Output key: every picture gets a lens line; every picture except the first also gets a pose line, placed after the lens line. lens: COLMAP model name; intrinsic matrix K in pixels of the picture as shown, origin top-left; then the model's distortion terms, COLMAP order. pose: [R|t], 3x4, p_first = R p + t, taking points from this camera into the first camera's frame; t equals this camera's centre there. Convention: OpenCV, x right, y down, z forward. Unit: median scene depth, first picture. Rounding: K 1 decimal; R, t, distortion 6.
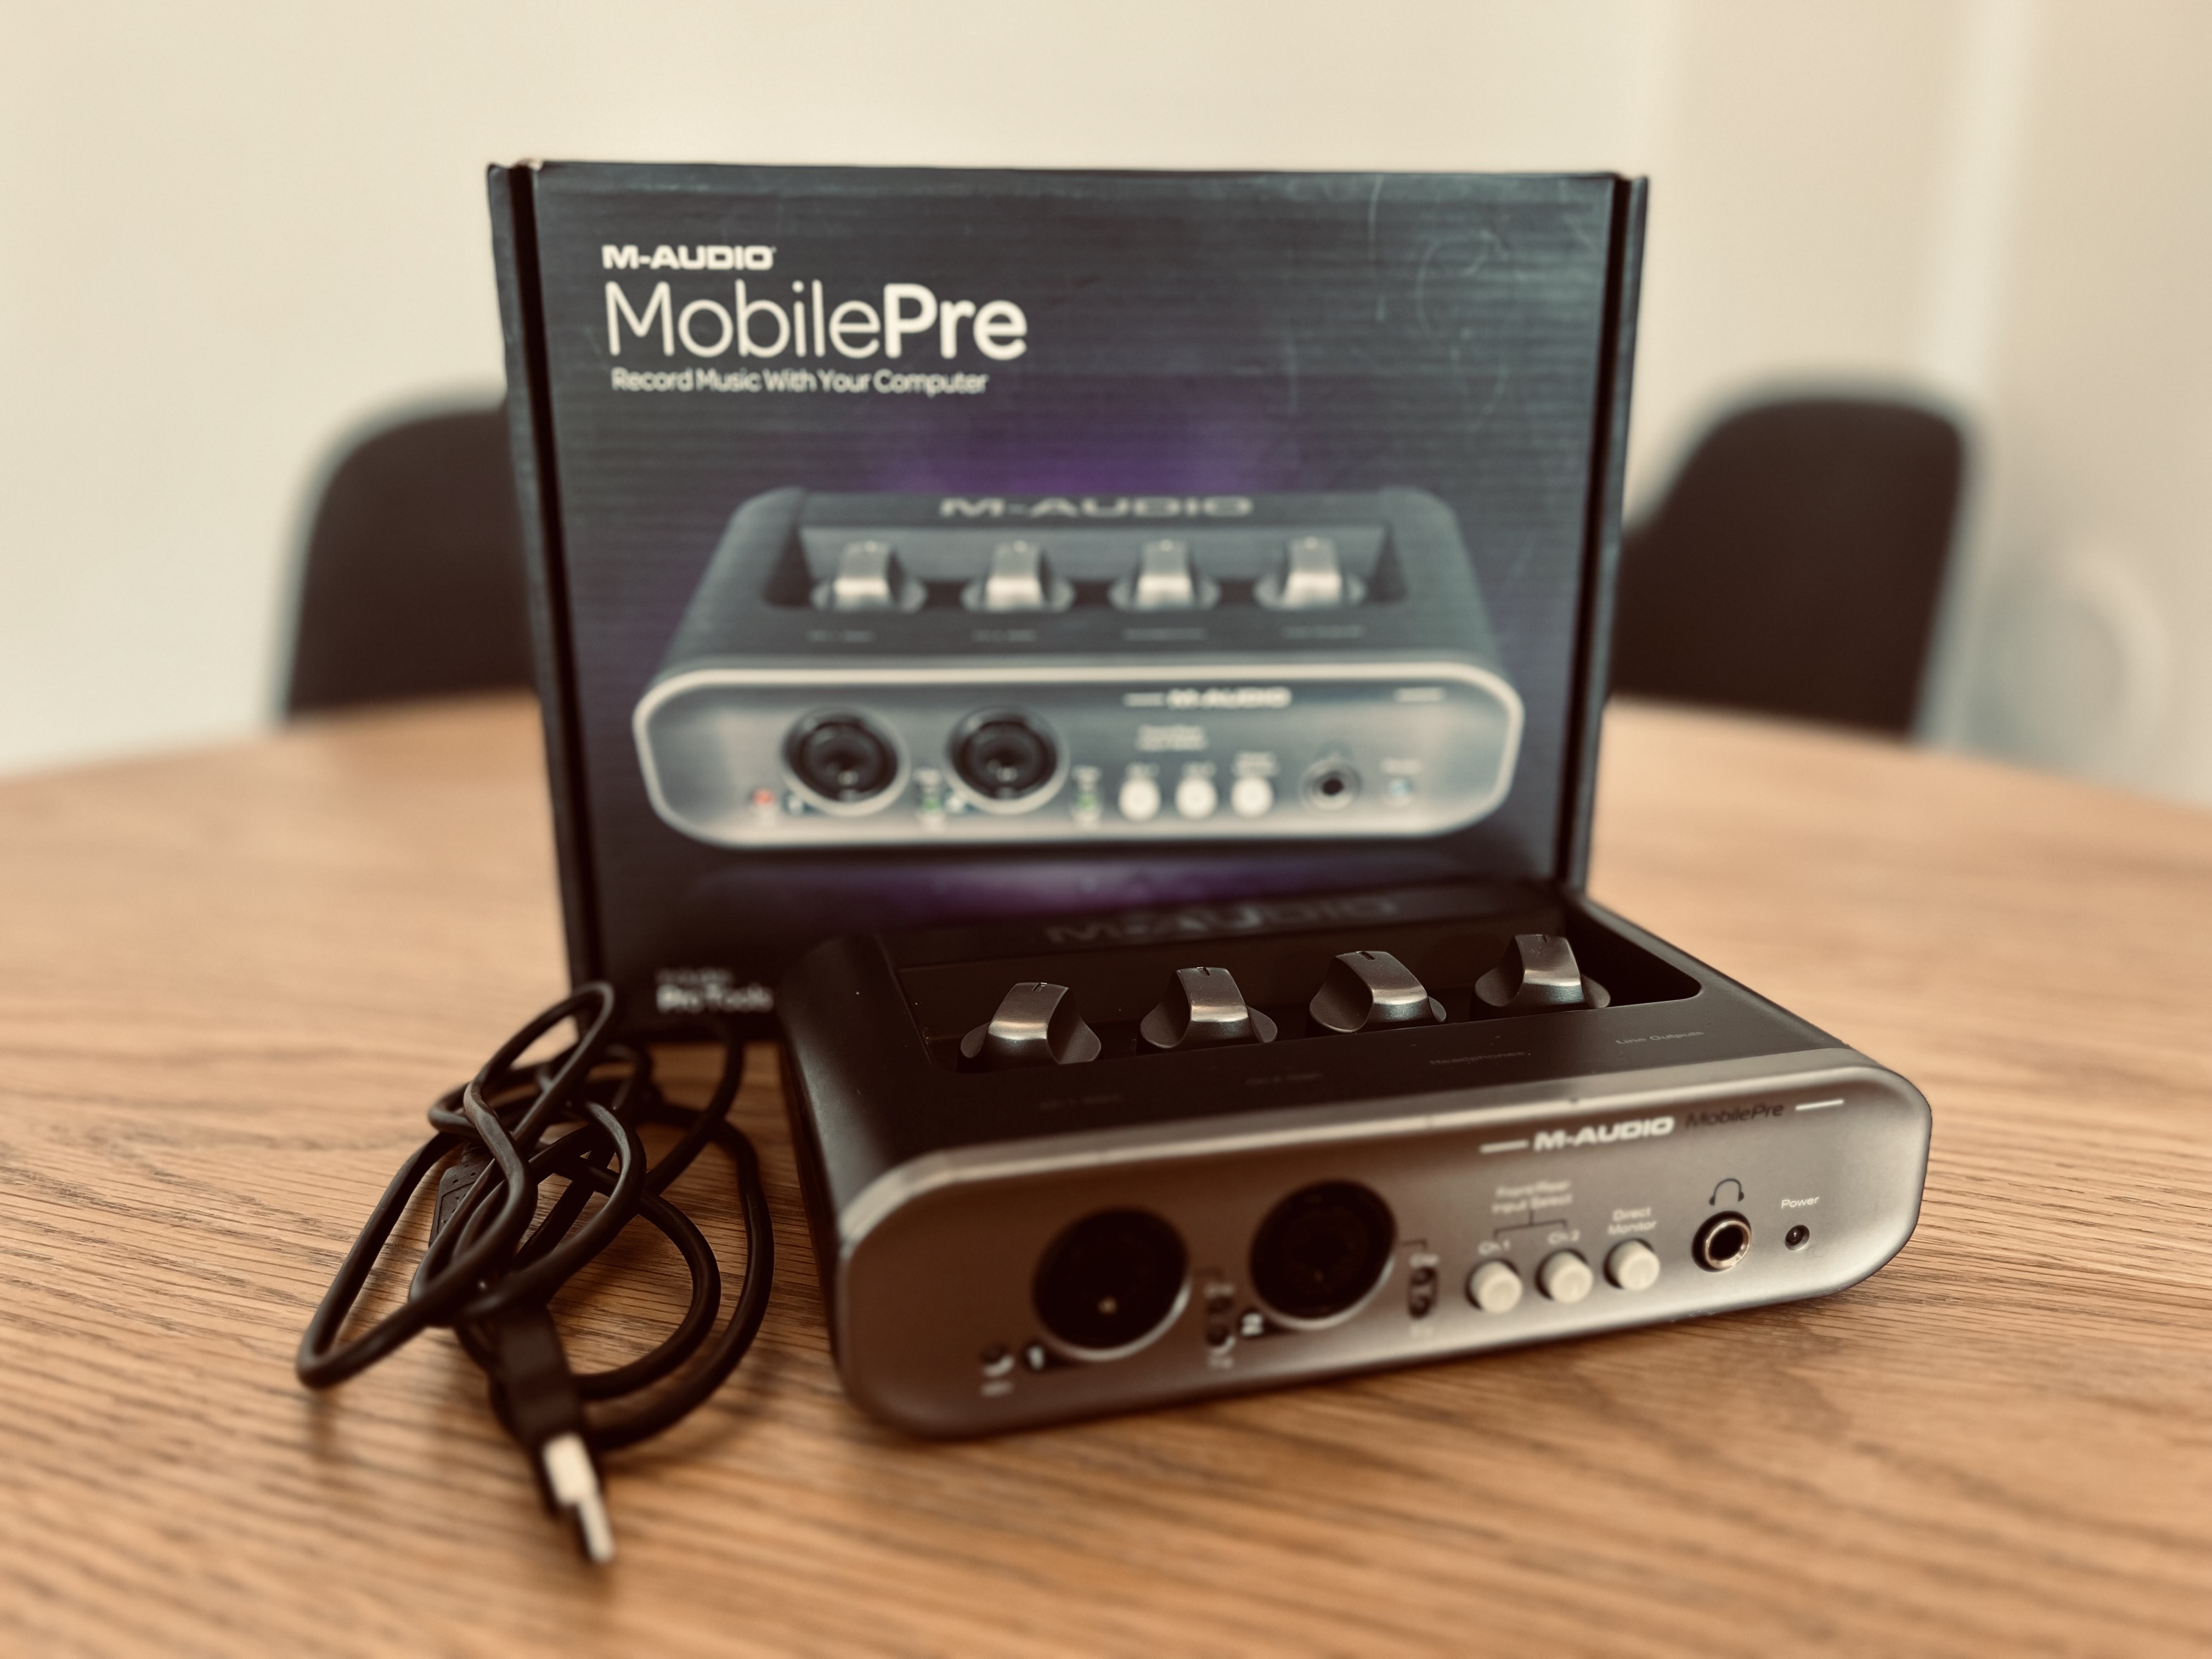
lens RADIAL K [[1705.8, 0, 1107.1], [0, 1705.8, 823.1], [0, 0, 1]] dist [-0.003253, -0.012535]
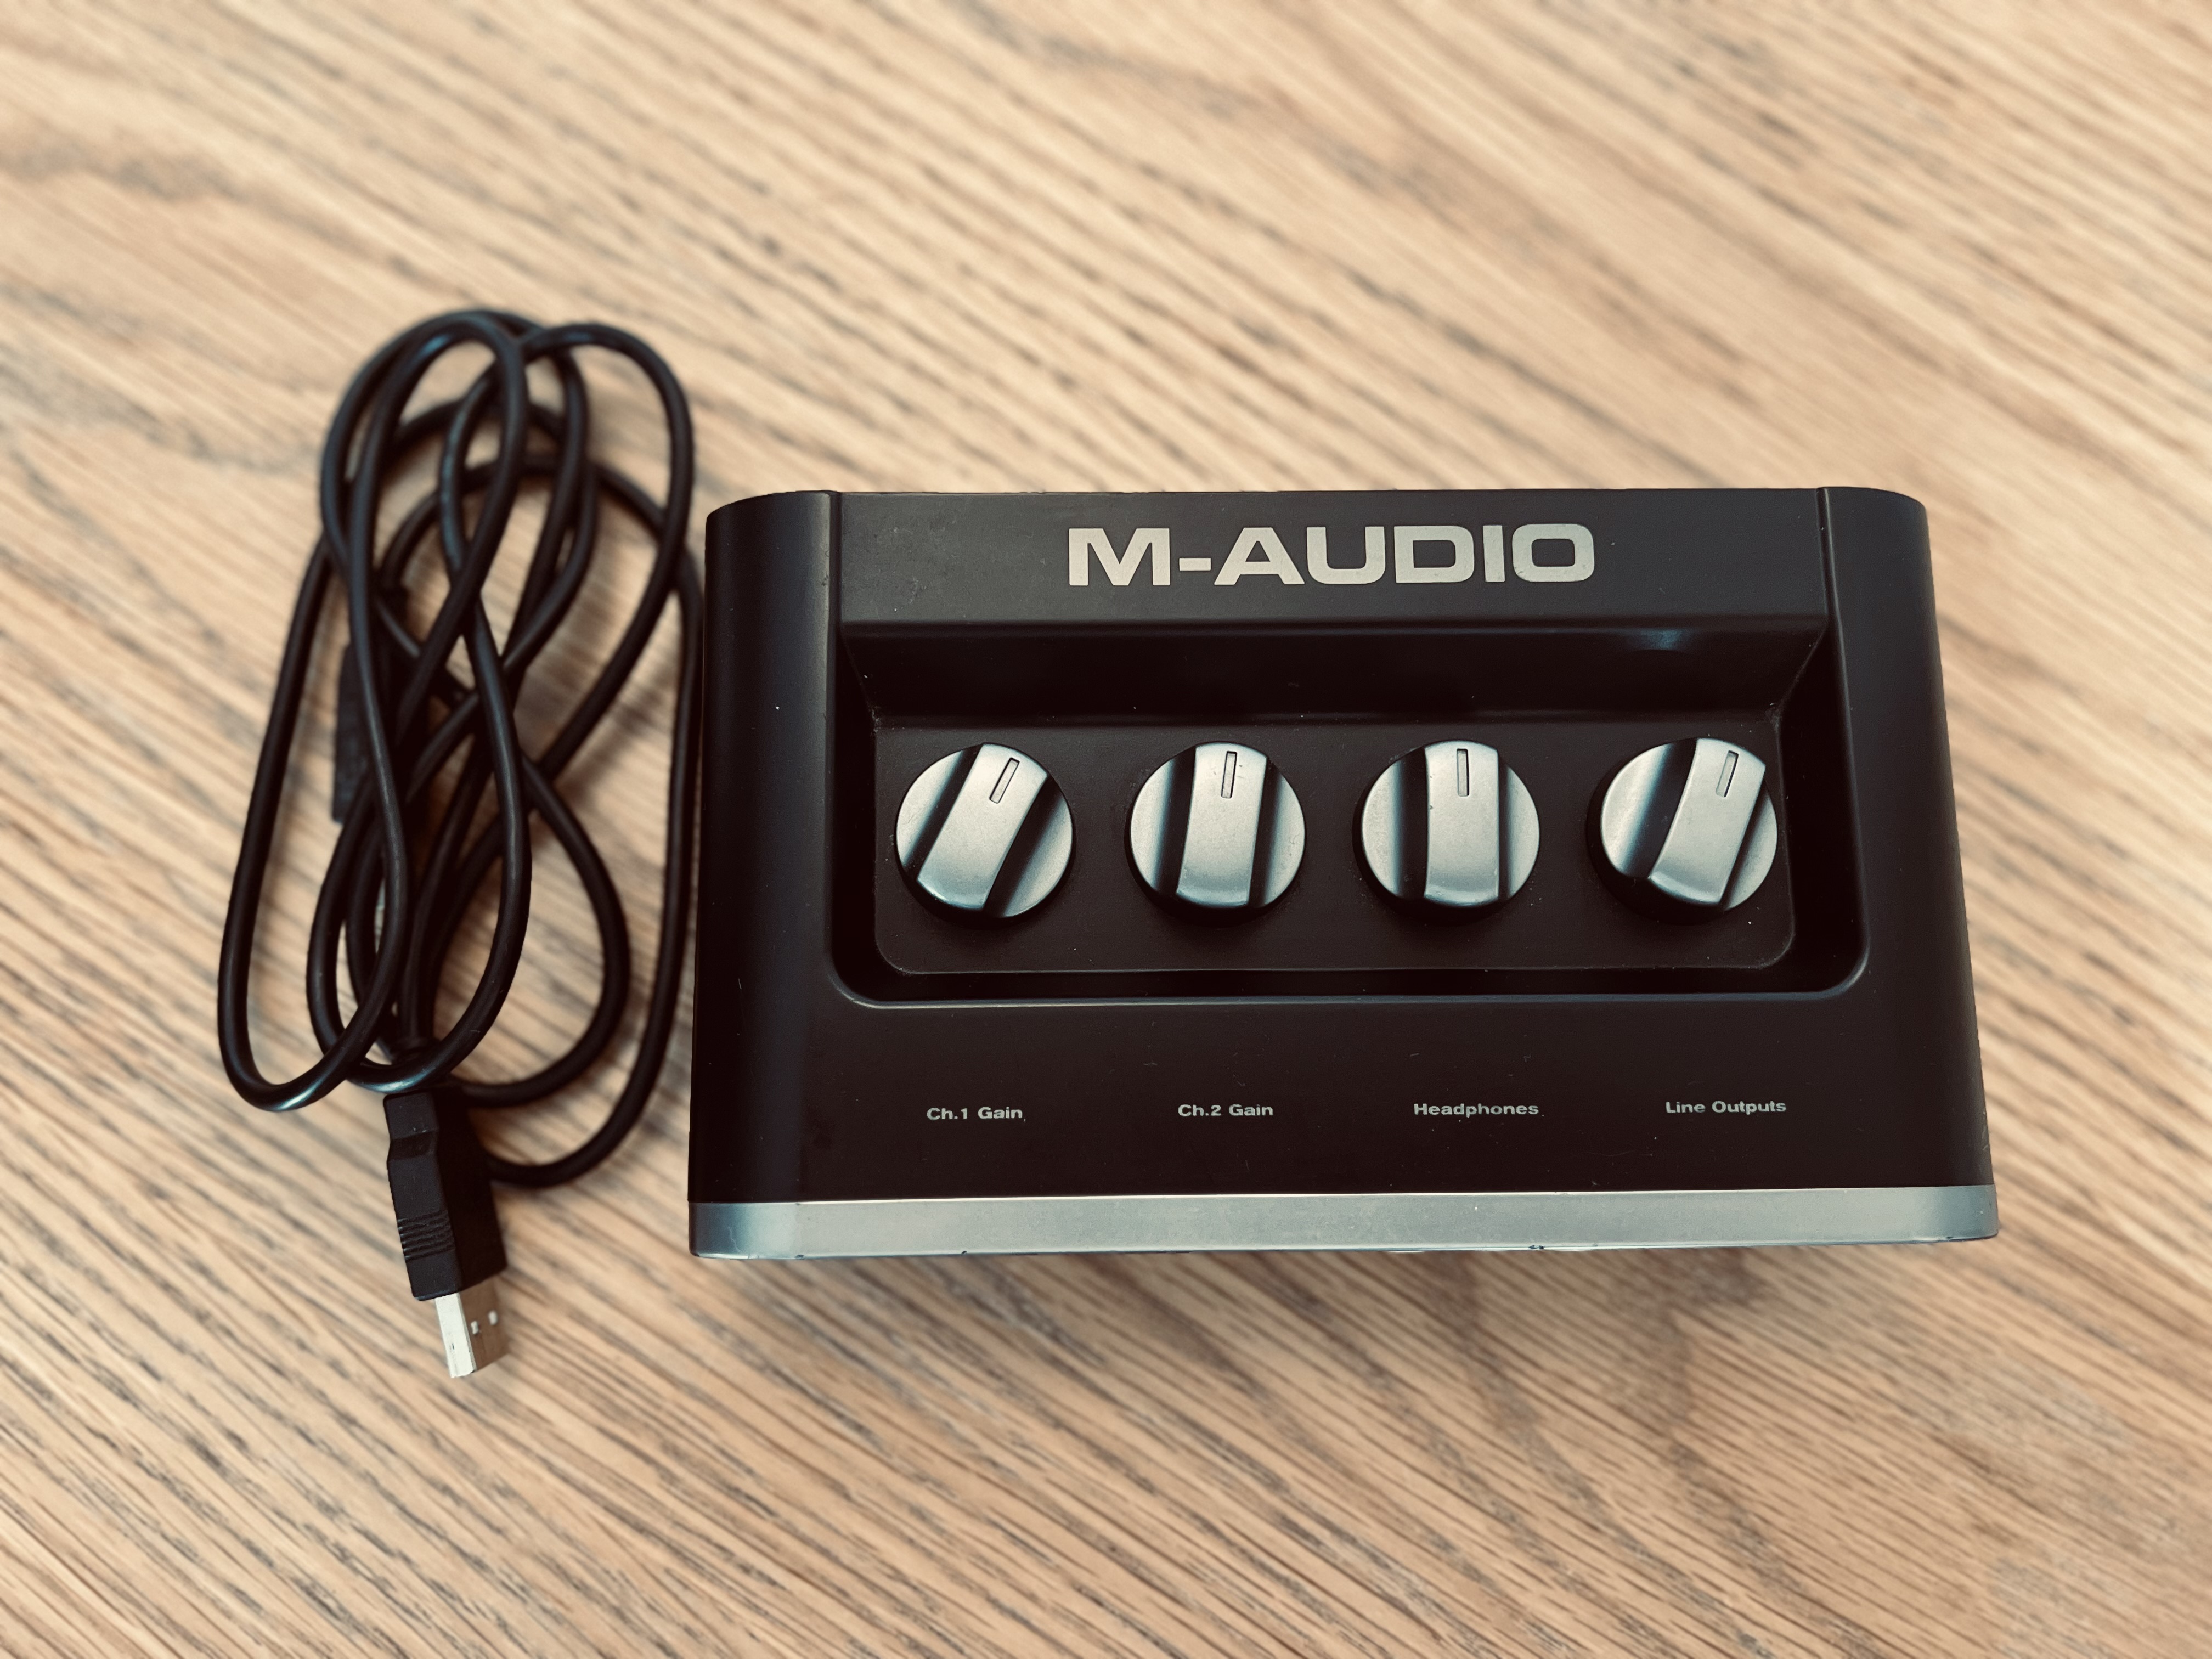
lens RADIAL K [[1705.8, 0, 1097.5], [0, 1705.8, 834.2], [0, 0, 1]] dist [-0.003253, -0.012535]
pose [[0.967700, 0.251205, -0.021274, 0.026438], [-0.090921, 0.426462, 0.899924, -0.679028], [0.235138, -0.868922, 0.435527, 0.763000]]
